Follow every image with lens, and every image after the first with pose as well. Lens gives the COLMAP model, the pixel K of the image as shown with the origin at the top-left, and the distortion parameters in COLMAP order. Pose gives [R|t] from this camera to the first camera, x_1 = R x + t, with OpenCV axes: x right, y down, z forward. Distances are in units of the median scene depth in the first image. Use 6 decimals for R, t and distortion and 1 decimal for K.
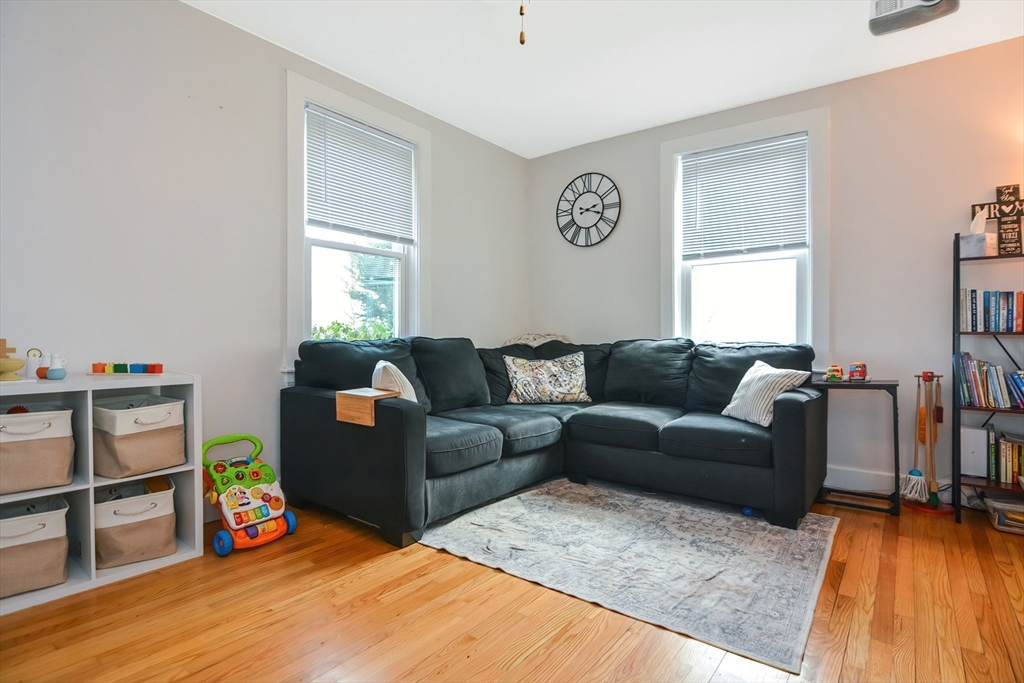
lens RADIAL K [[519.4, 0, 512.0], [0, 519.4, 341.5], [0, 0, 1]] dist [-0.000546, -0.000931]
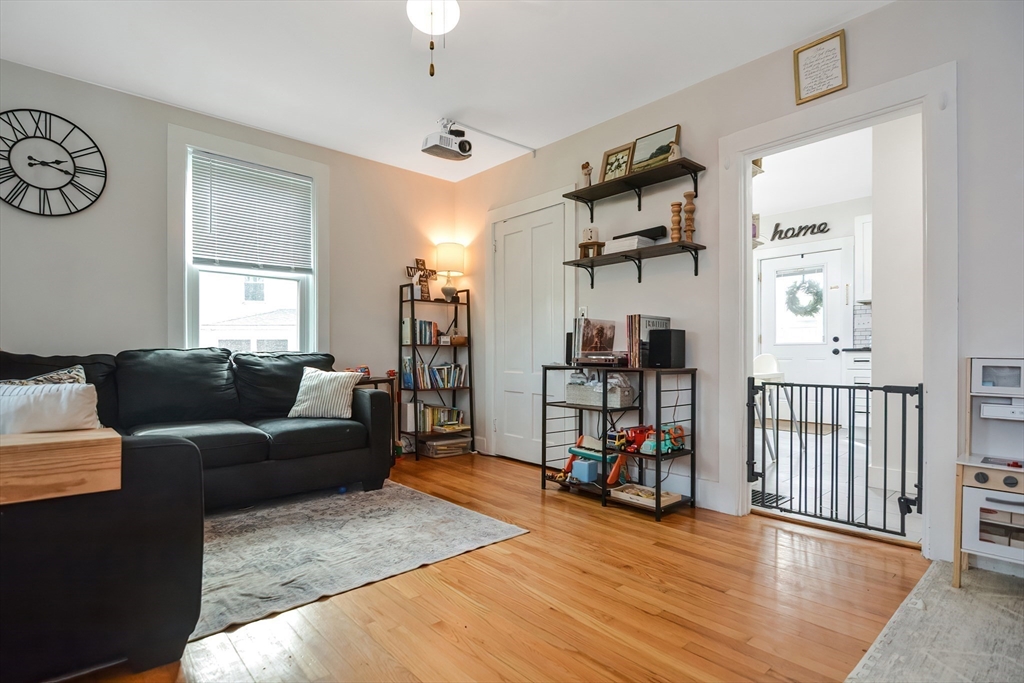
lens RADIAL K [[505.8, 0, 512.3], [0, 505.8, 363.2], [0, 0, 1]] dist [0.000113, -0.000525]
pose [[0.186405, -0.019933, 0.982271, -0.495255], [0.010317, 0.999779, 0.018331, 0.011459], [-0.982419, 0.006717, 0.186569, 0.307190]]
